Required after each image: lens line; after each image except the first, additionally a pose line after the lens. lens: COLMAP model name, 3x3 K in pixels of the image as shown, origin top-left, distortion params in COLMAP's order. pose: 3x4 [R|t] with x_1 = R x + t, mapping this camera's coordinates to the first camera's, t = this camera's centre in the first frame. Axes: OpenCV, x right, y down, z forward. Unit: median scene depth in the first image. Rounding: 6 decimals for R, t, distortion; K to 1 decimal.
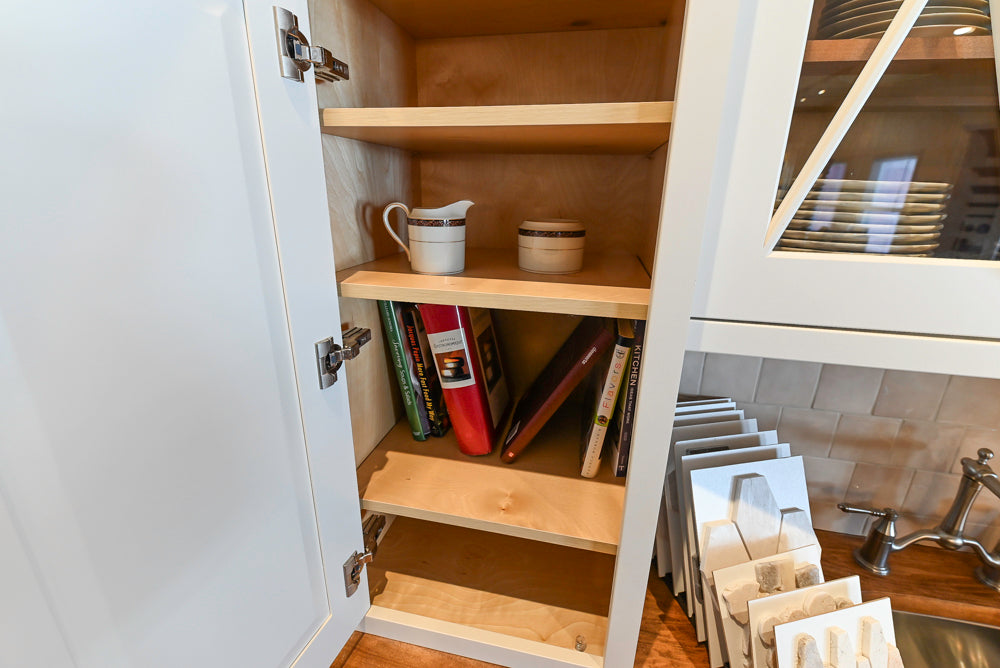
lens RADIAL K [[421.7, 0, 503.3], [0, 421.7, 322.8], [0, 0, 1]] dist [-0.000024, -0.004356]
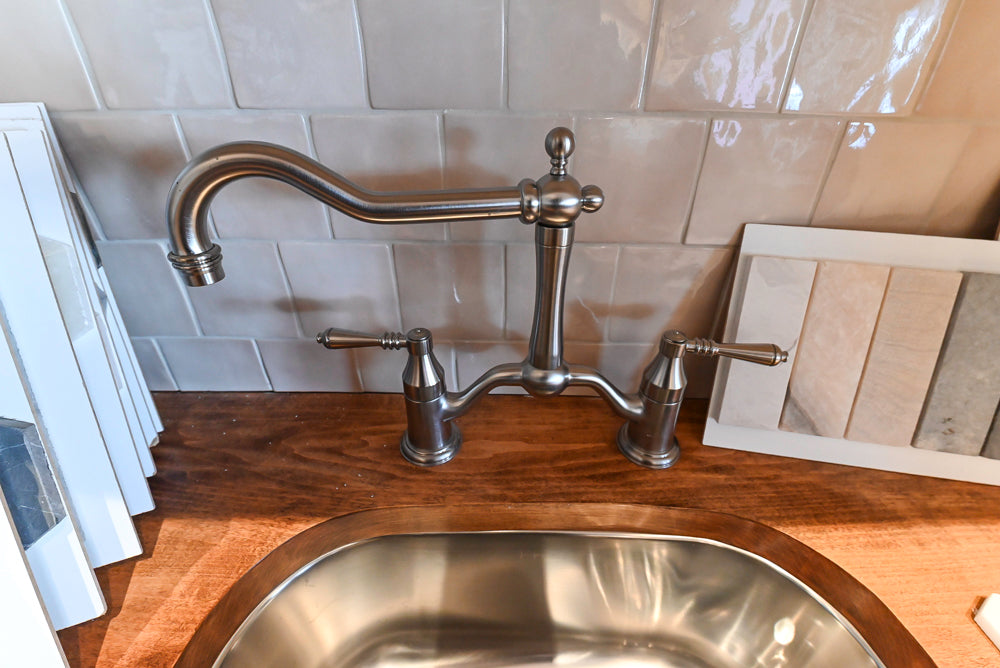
lens RADIAL K [[421.7, 0, 503.3], [0, 421.7, 322.8], [0, 0, 1]] dist [-0.000024, -0.004356]
pose [[0.980474, -0.108017, 0.164325, 1.086030], [0.070617, 0.973293, 0.218435, 0.404326], [-0.183531, -0.202565, 0.961917, 0.651343]]
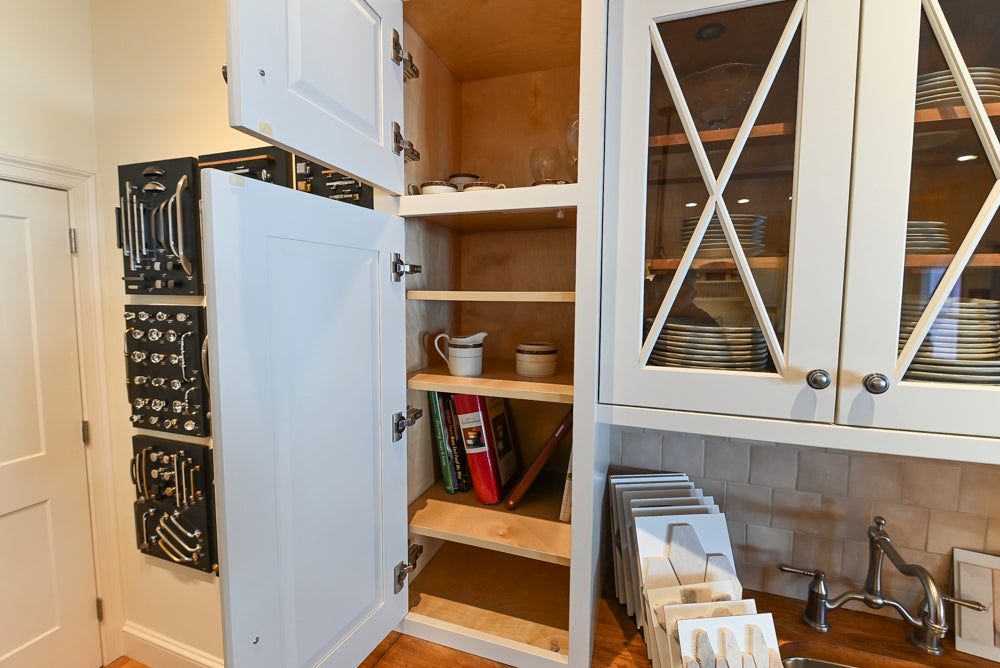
lens RADIAL K [[421.7, 0, 503.3], [0, 421.7, 322.8], [0, 0, 1]] dist [-0.000024, -0.004356]
pose [[0.993226, -0.002240, -0.116181, 0.165092], [-0.025230, 0.971807, -0.234426, 0.056913], [0.113430, 0.235769, 0.965167, -0.550753]]
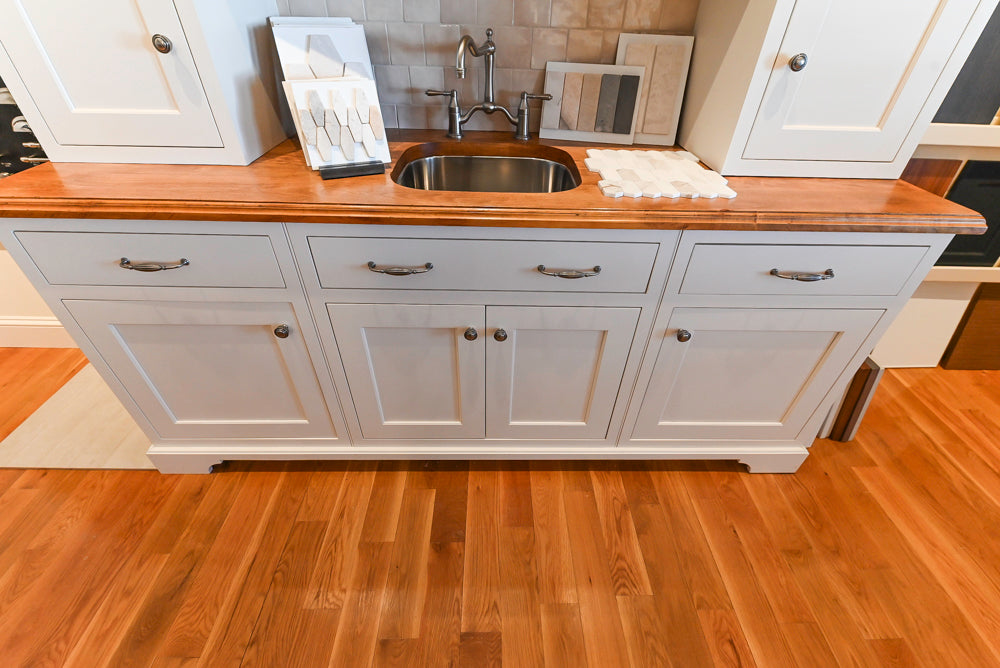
lens RADIAL K [[422.7, 0, 501.4], [0, 422.7, 320.6], [0, 0, 1]] dist [-0.000251, -0.000326]
pose [[0.975269, -0.124874, 0.182367, 0.813745], [0.059250, 0.942614, 0.328586, 0.869246], [-0.212933, -0.309655, 0.926700, -0.893333]]
